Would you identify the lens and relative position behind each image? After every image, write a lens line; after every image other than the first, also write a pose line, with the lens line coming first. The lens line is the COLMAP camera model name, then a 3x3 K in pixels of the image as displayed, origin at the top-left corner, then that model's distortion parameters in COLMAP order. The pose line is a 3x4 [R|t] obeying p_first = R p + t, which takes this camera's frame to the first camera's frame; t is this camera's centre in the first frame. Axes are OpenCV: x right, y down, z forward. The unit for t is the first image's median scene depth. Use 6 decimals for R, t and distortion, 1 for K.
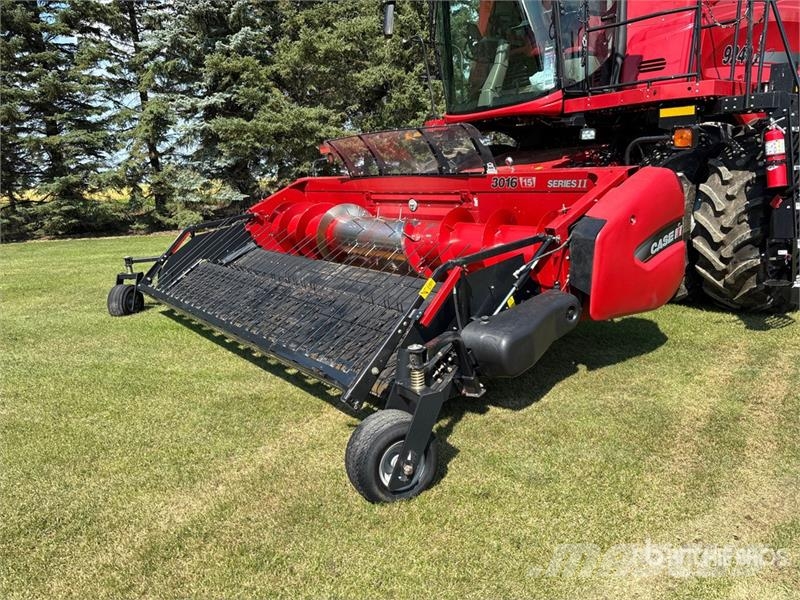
lens RADIAL K [[628.9, 0, 400.4], [0, 628.9, 303.3], [0, 0, 1]] dist [0.026156, -0.052402]
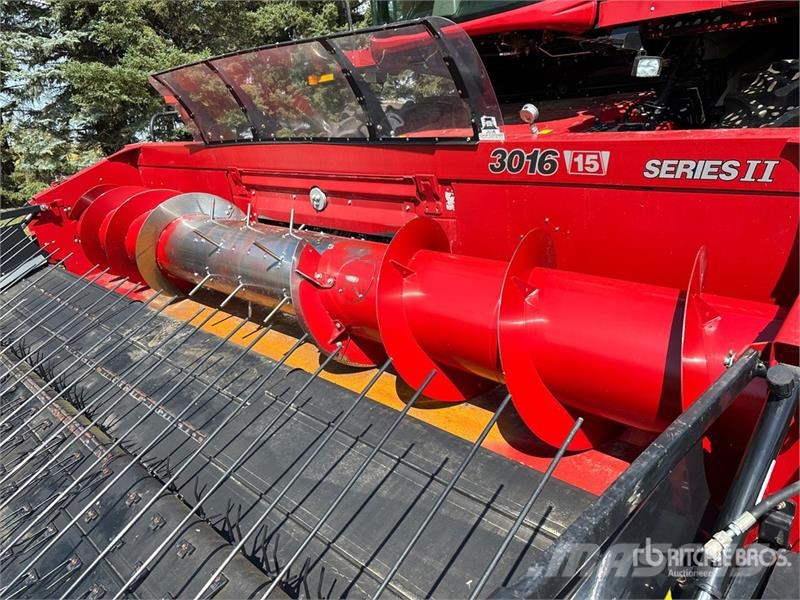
lens RADIAL K [[628.9, 0, 404.5], [0, 628.9, 300.5], [0, 0, 1]] dist [0.026156, -0.052402]
pose [[0.990282, -0.024565, 0.136888, 0.013546], [0.017627, 0.998509, 0.051667, -0.077545], [-0.137953, -0.048752, 0.989238, 0.371500]]
